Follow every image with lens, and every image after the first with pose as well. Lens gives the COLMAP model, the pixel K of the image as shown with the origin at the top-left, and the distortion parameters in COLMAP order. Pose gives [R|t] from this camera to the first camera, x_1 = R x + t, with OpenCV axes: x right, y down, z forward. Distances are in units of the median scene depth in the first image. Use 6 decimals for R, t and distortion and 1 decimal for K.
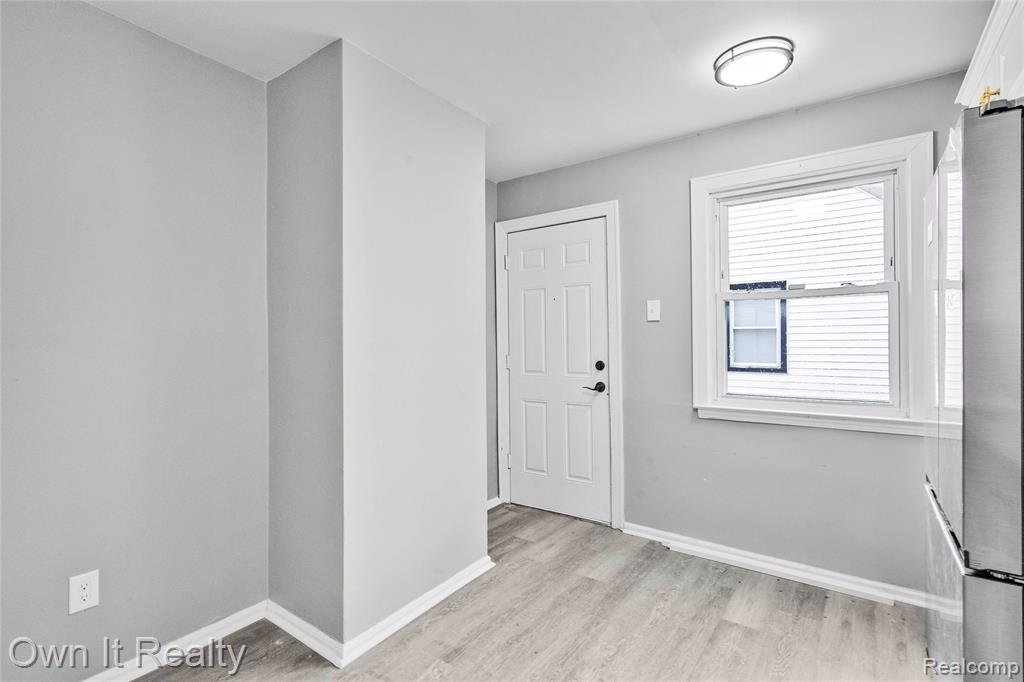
lens RADIAL K [[486.2, 0, 514.0], [0, 486.2, 340.7], [0, 0, 1]] dist [-0.000773, -0.000002]
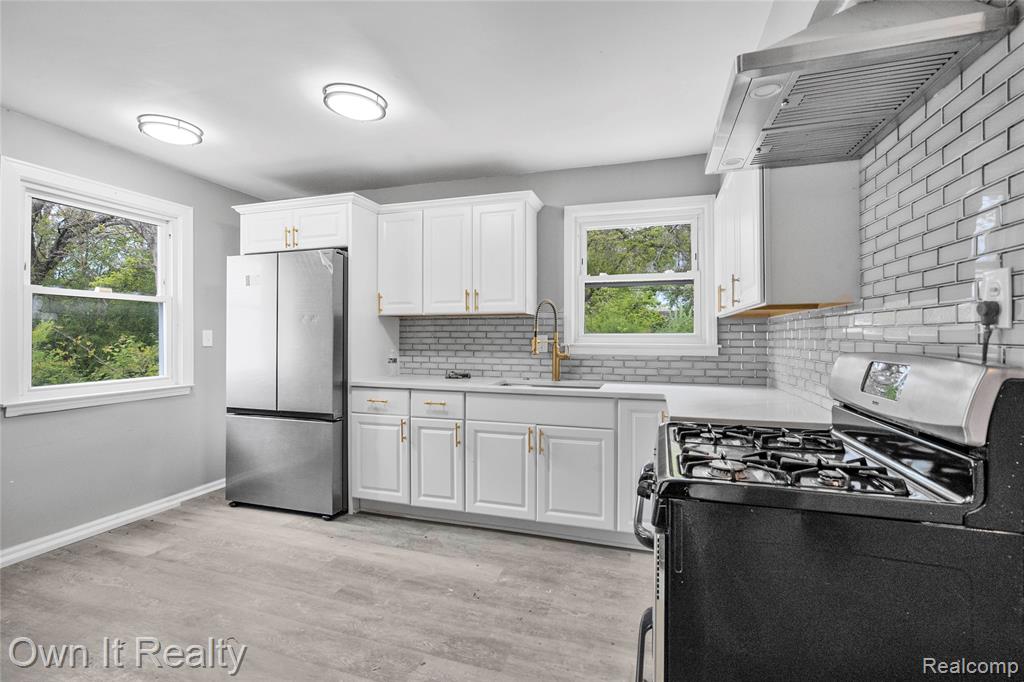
lens RADIAL K [[460.7, 0, 510.9], [0, 460.7, 335.9], [0, 0, 1]] dist [-0.005990, -0.003791]
pose [[-0.301283, -0.001721, 0.953533, -0.932745], [-0.002168, 0.999997, 0.001120, 0.001583], [-0.953532, -0.001730, -0.301285, 0.438354]]
